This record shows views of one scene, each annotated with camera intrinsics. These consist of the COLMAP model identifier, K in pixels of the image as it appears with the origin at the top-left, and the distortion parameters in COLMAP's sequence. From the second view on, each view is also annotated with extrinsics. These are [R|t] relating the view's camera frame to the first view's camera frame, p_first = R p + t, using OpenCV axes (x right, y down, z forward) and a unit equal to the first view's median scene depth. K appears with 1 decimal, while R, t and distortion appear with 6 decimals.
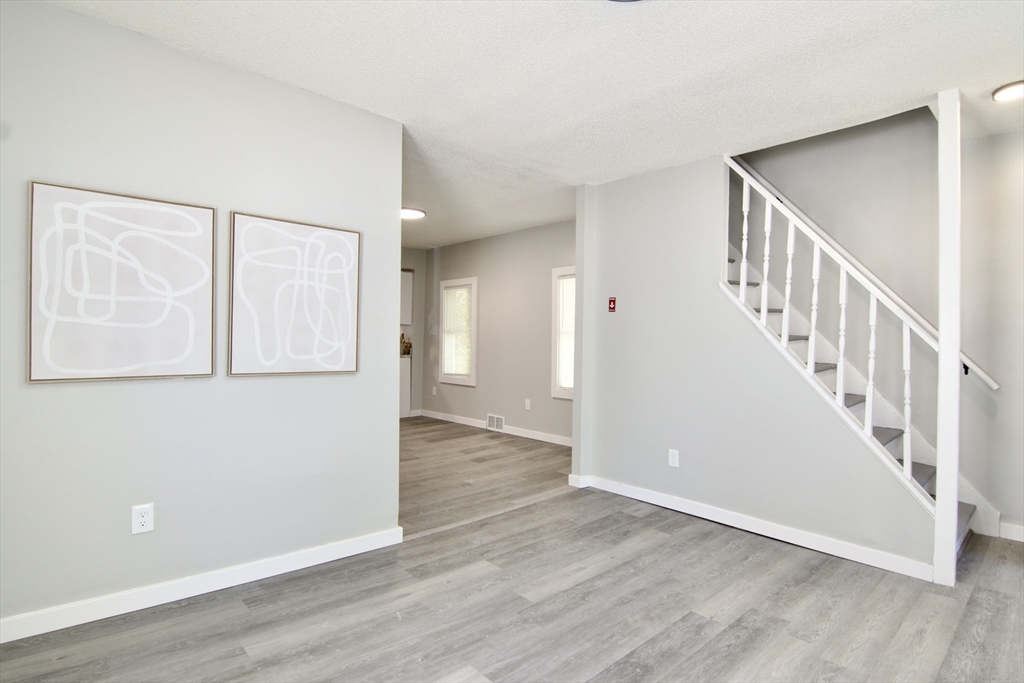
lens RADIAL K [[515.3, 0, 560.4], [0, 515.3, 347.5], [0, 0, 1]] dist [-0.008513, -0.009037]
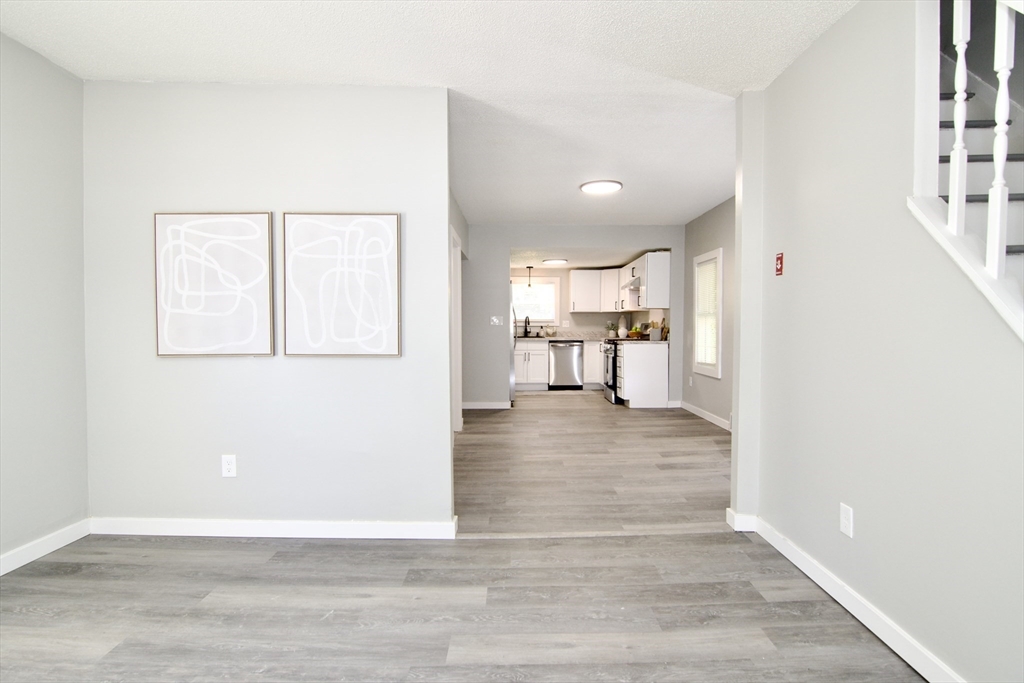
lens RADIAL K [[515.3, 0, 538.9], [0, 515.3, 342.4], [0, 0, 1]] dist [-0.008513, -0.009037]
pose [[0.731153, 0.007964, -0.682167, 0.502403], [0.002549, 0.999893, 0.014405, 0.008590], [0.682209, -0.012272, 0.731054, 0.485092]]
